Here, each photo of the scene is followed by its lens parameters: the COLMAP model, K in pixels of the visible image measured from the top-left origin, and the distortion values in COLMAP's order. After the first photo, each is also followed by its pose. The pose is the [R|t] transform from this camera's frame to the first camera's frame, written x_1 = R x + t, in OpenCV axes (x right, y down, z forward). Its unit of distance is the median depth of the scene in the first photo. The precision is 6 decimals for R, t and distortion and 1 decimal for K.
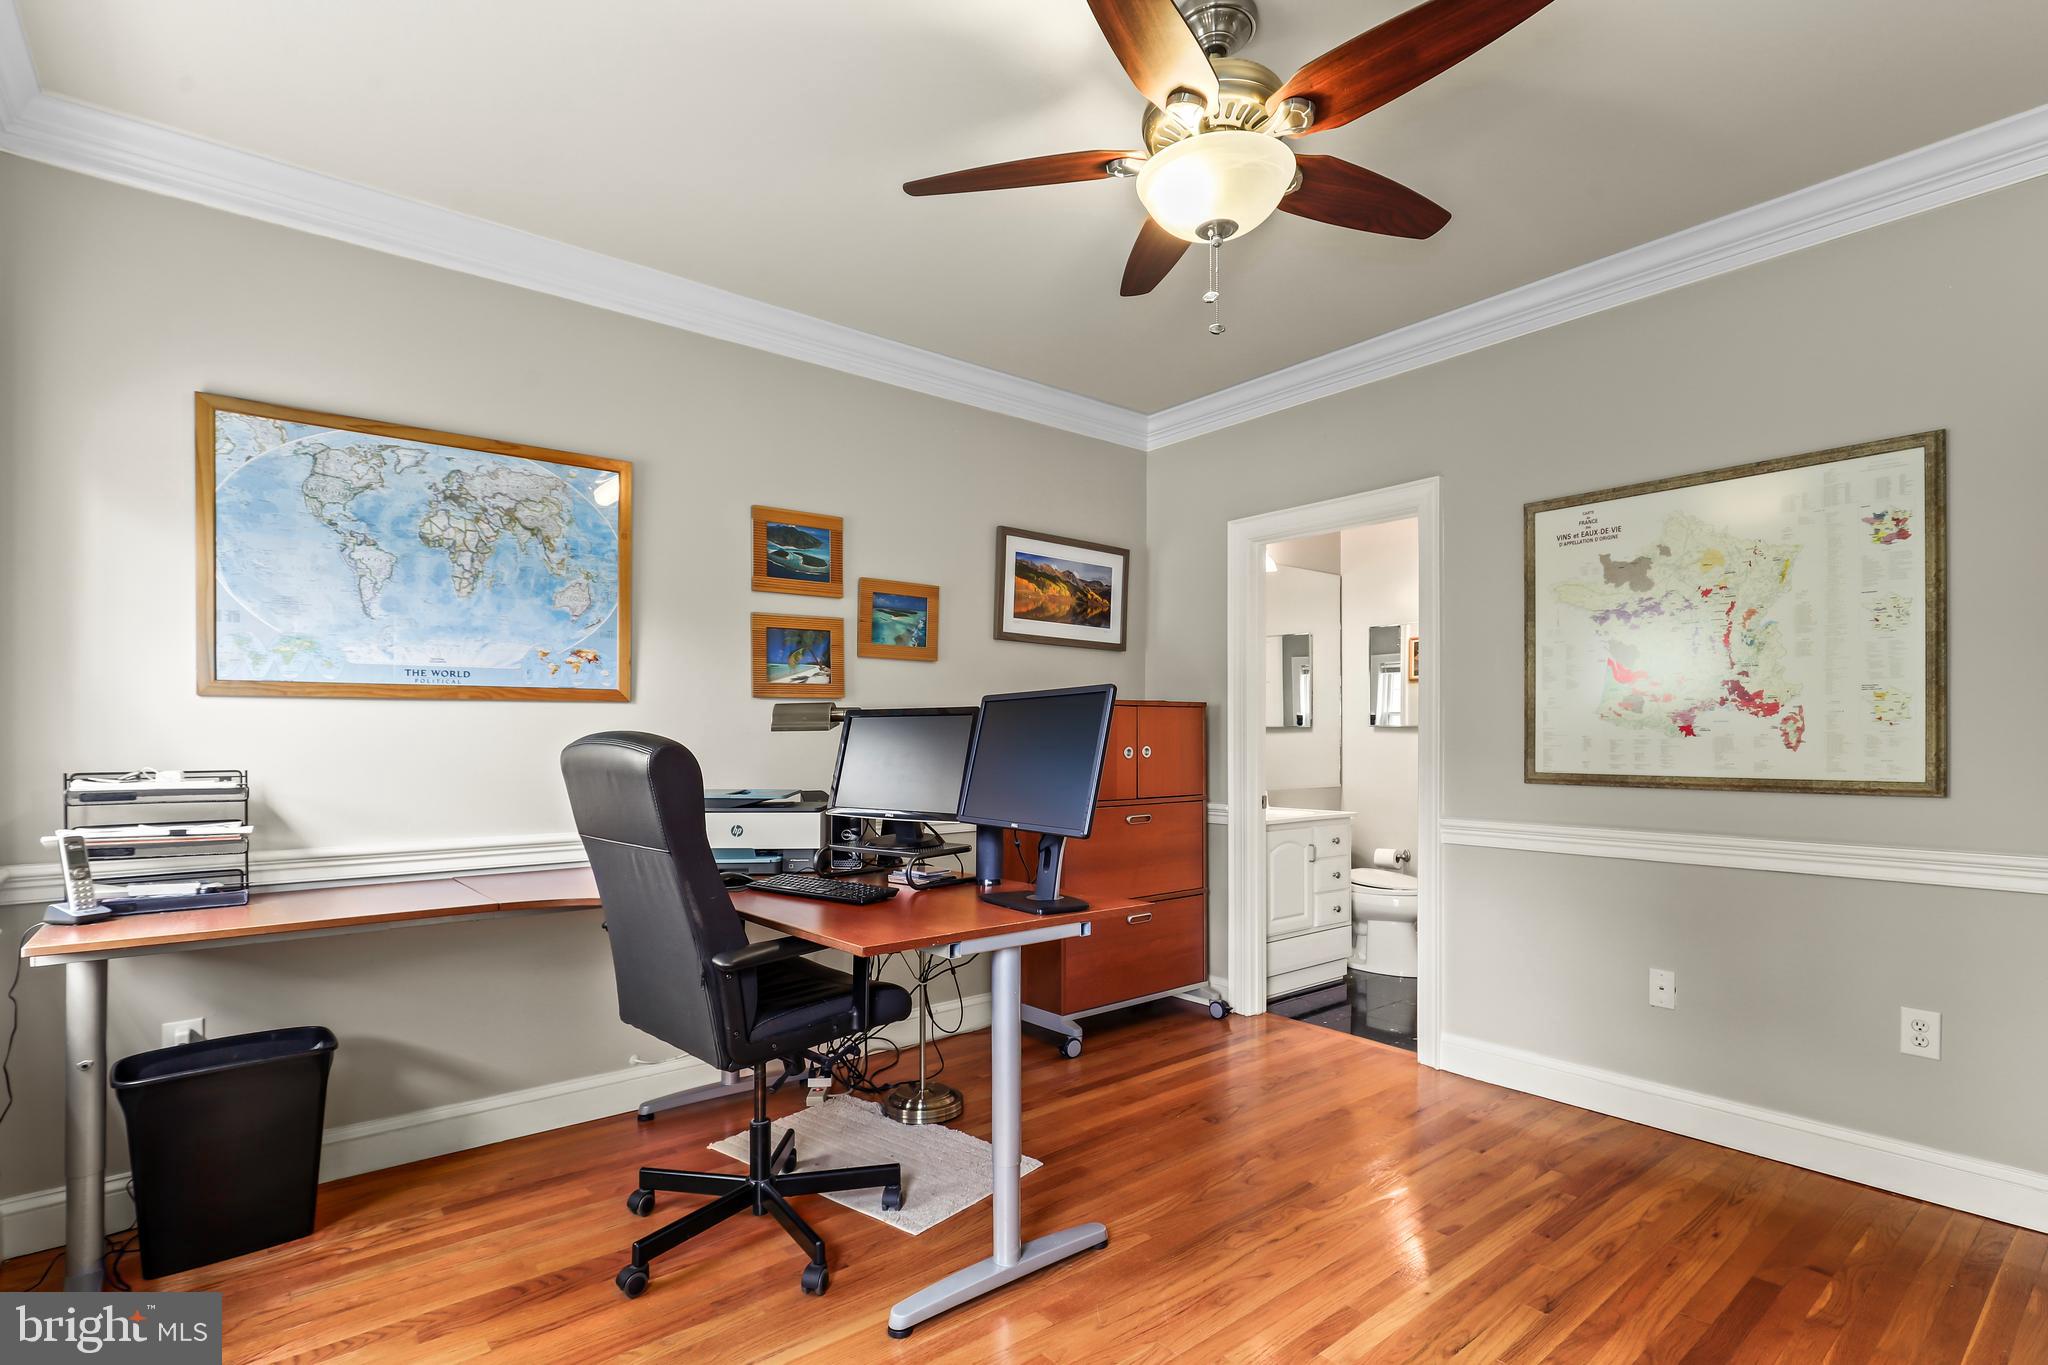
lens RADIAL K [[980.7, 0, 1014.4], [0, 980.7, 739.5], [0, 0, 1]] dist [0.002174, 0.000133]
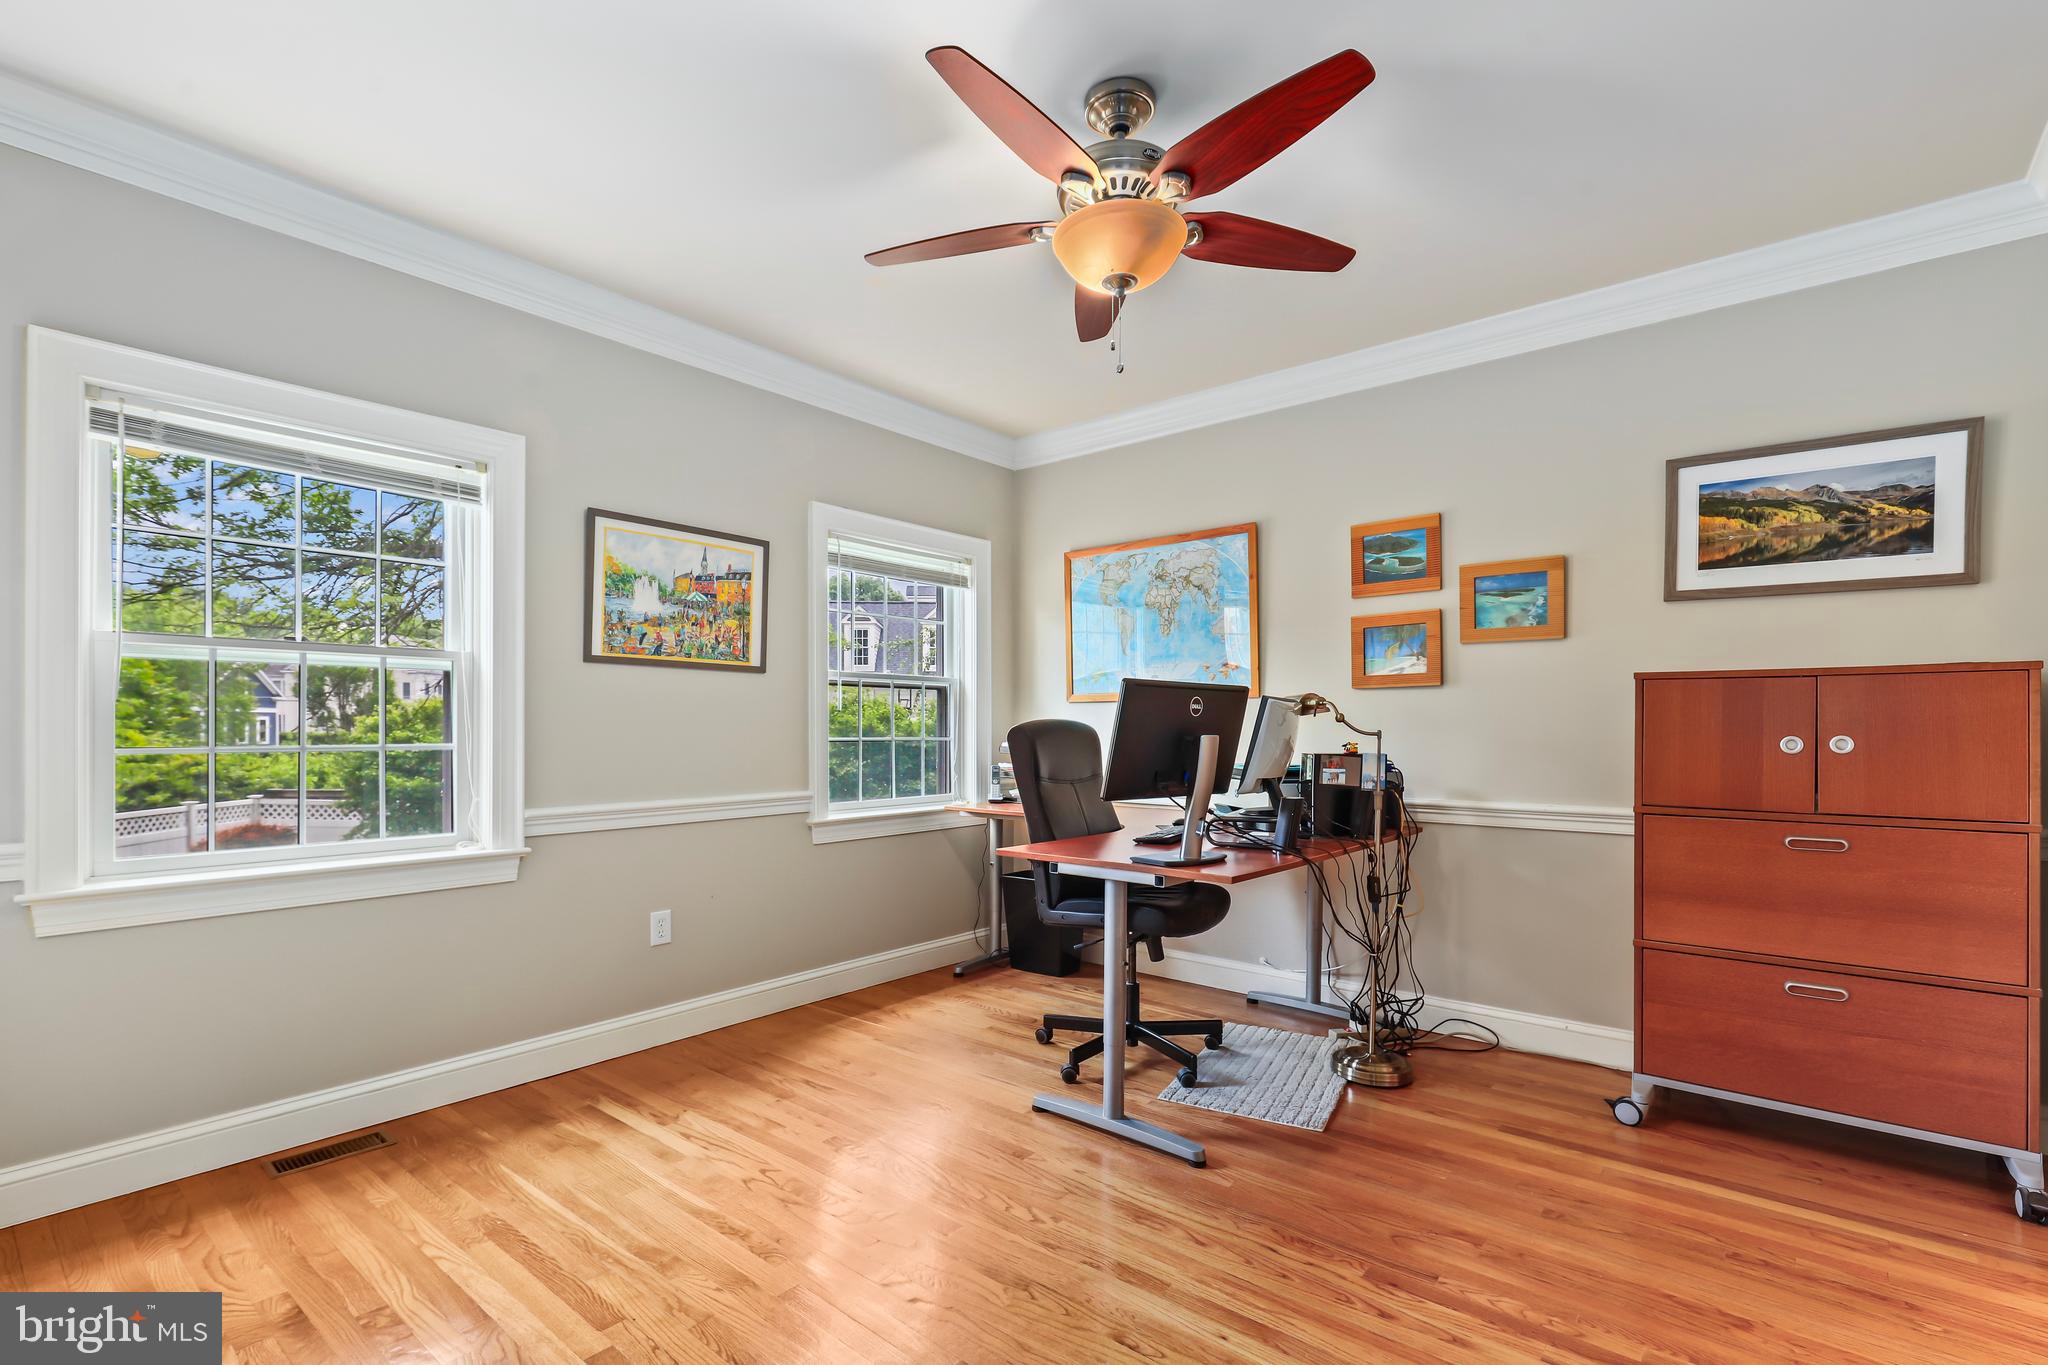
lens RADIAL K [[941.4, 0, 1042.9], [0, 941.4, 727.4], [0, 0, 1]] dist [-0.003467, 0.000371]
pose [[0.196096, 0.004705, -0.980573, 0.720710], [-0.001555, 0.999989, 0.004487, -0.001336], [0.980583, 0.000645, 0.196101, 0.387216]]
